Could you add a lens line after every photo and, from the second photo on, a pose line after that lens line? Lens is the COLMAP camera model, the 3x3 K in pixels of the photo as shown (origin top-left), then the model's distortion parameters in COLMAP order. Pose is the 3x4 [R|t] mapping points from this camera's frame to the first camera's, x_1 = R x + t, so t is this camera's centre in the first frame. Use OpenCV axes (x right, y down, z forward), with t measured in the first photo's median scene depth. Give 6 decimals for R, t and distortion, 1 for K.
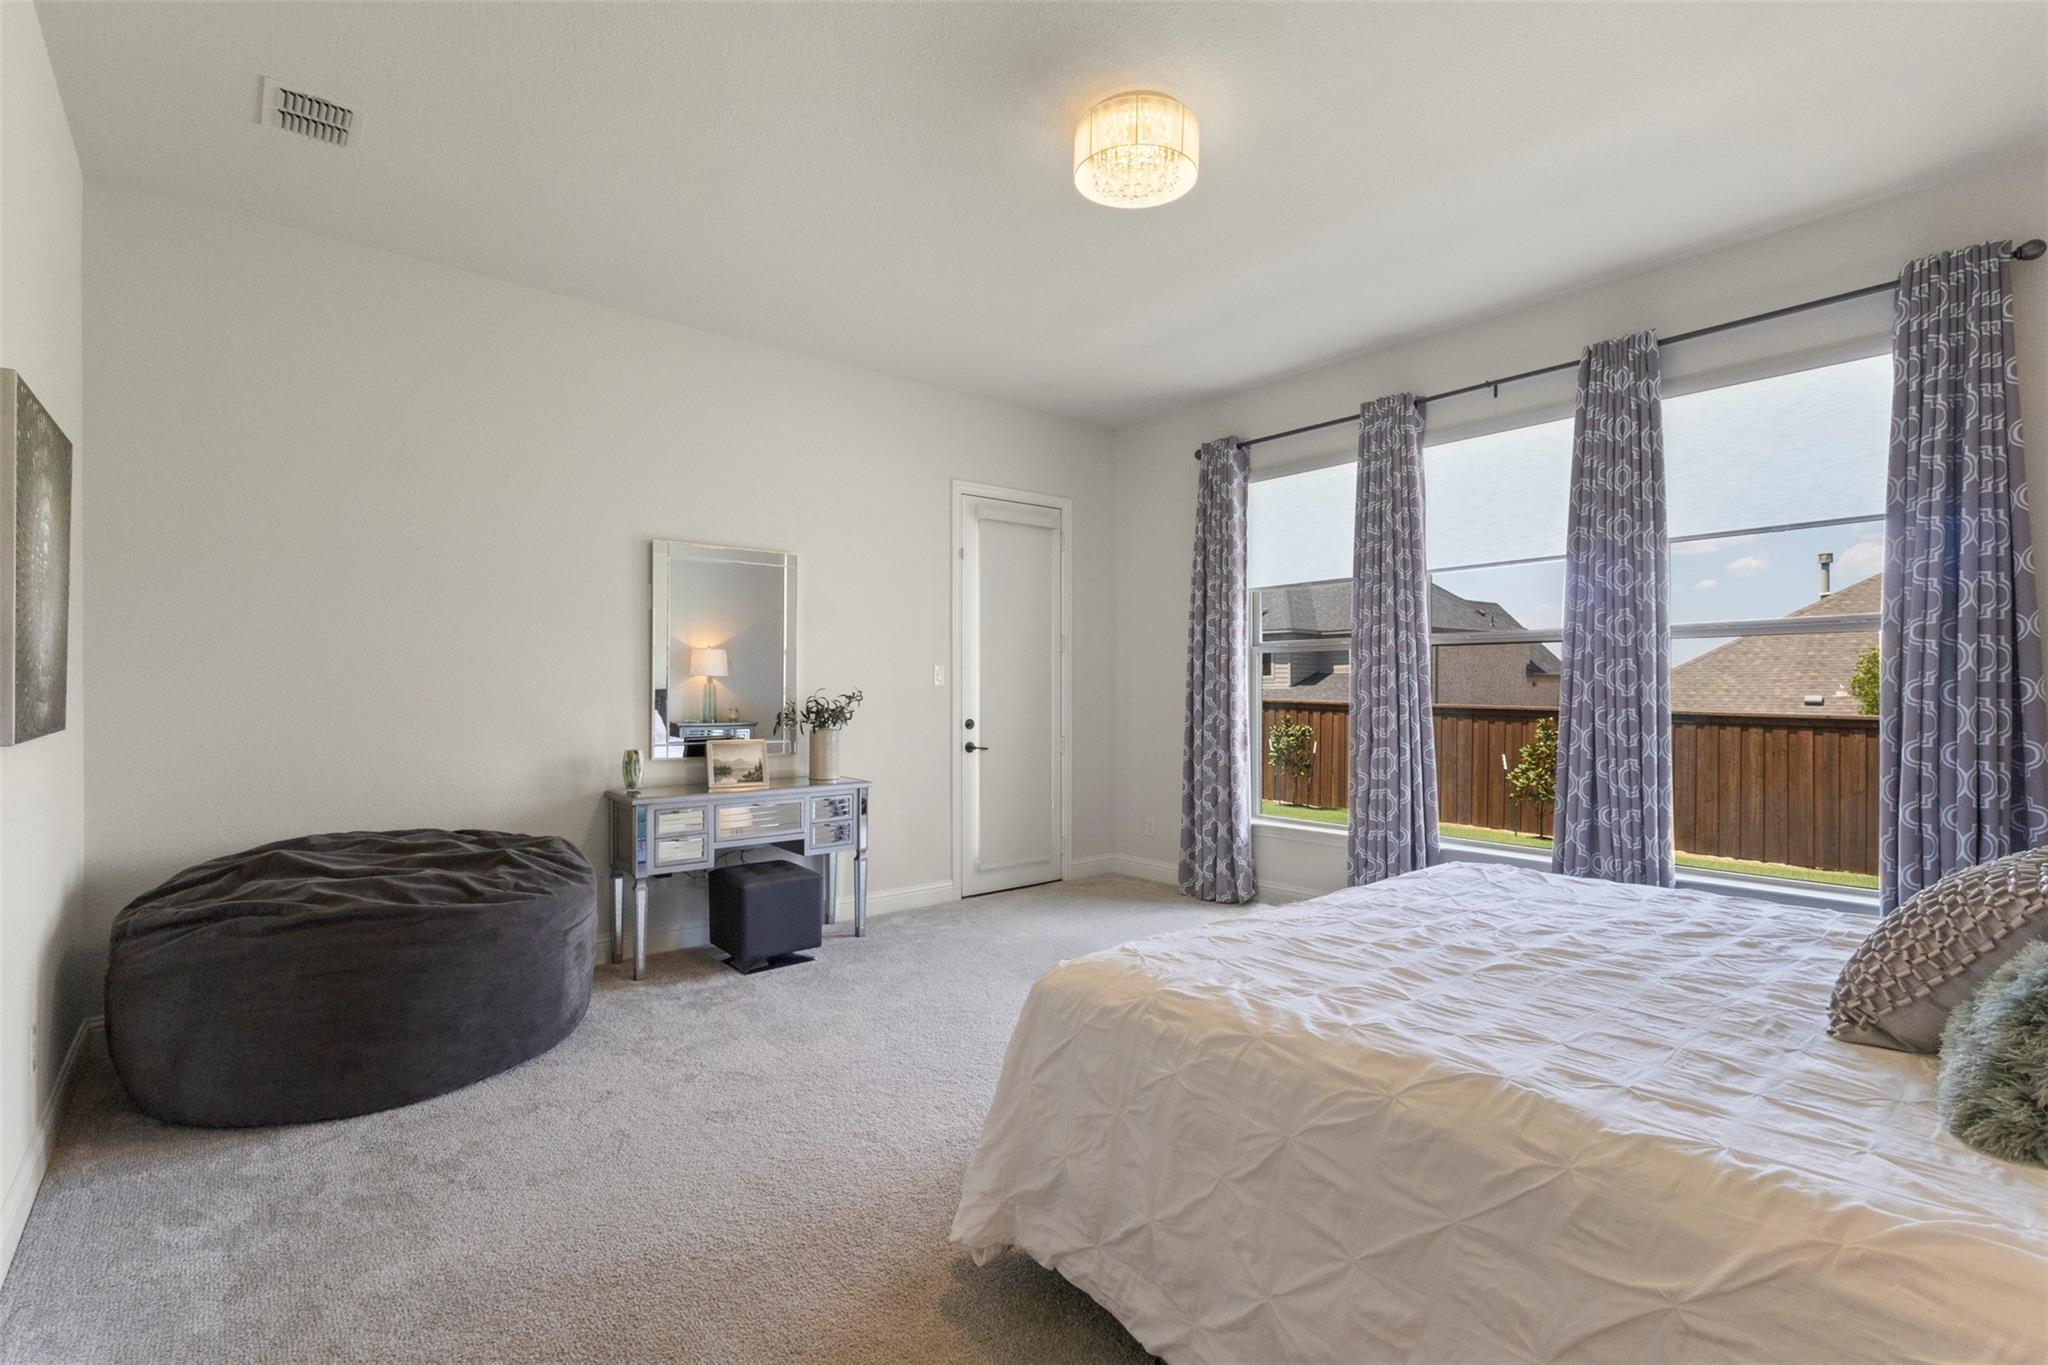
lens RADIAL K [[934.3, 0, 1021.0], [0, 934.3, 669.8], [0, 0, 1]] dist [0.004508, 0.000523]
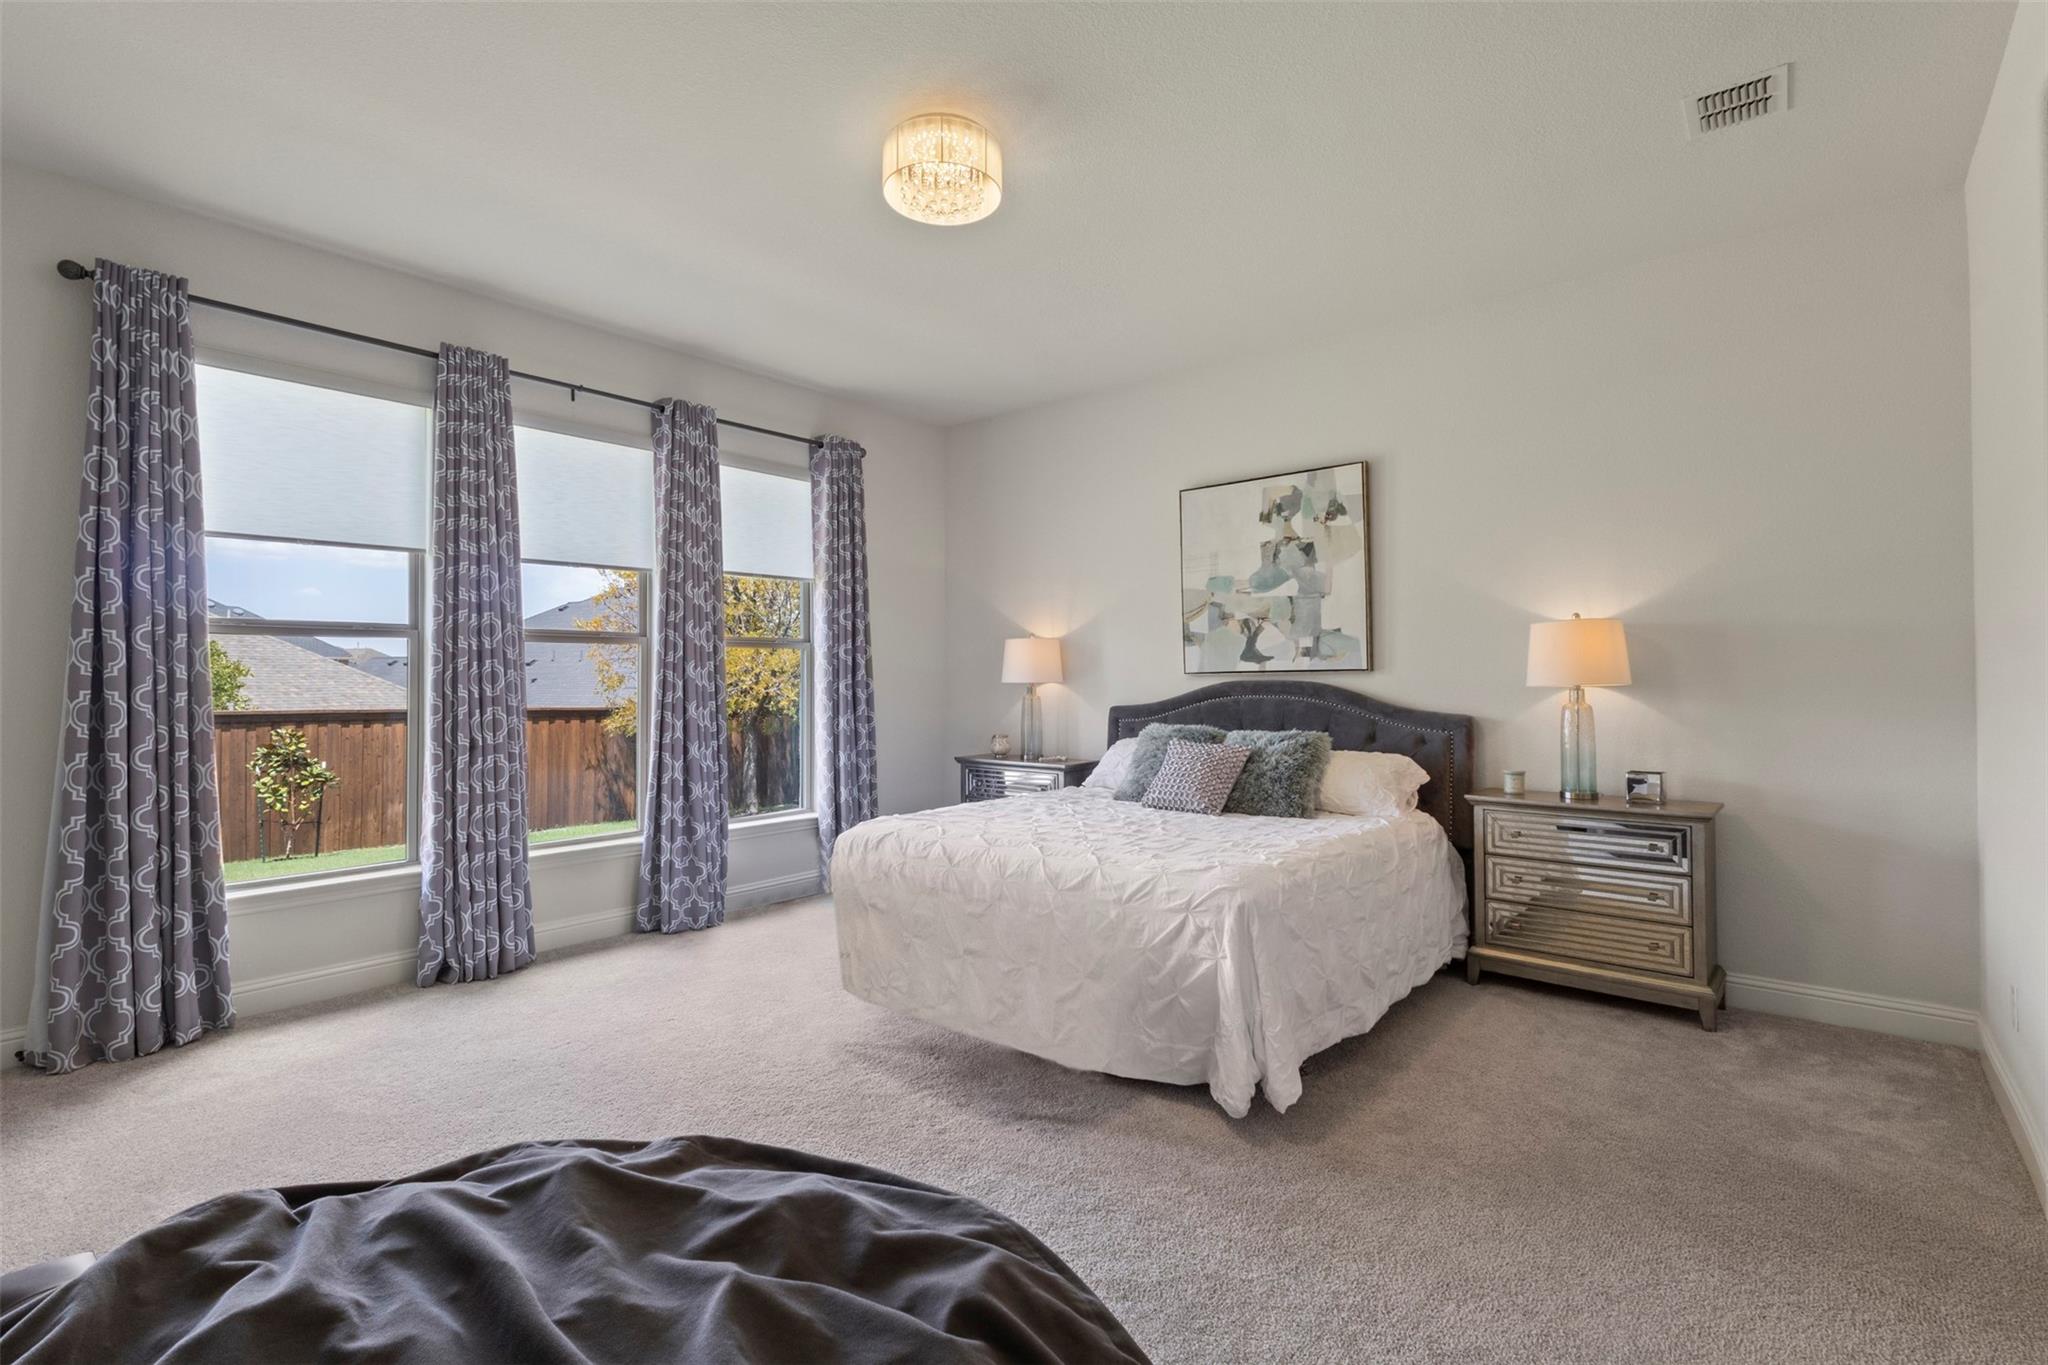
lens RADIAL K [[934.3, 0, 1021.0], [0, 934.3, 669.8], [0, 0, 1]] dist [0.004508, 0.000523]
pose [[-0.151707, 0.016383, 0.988290, -0.530923], [-0.010588, 0.999778, -0.018199, 0.013883], [-0.988369, -0.013225, -0.151500, 0.622756]]
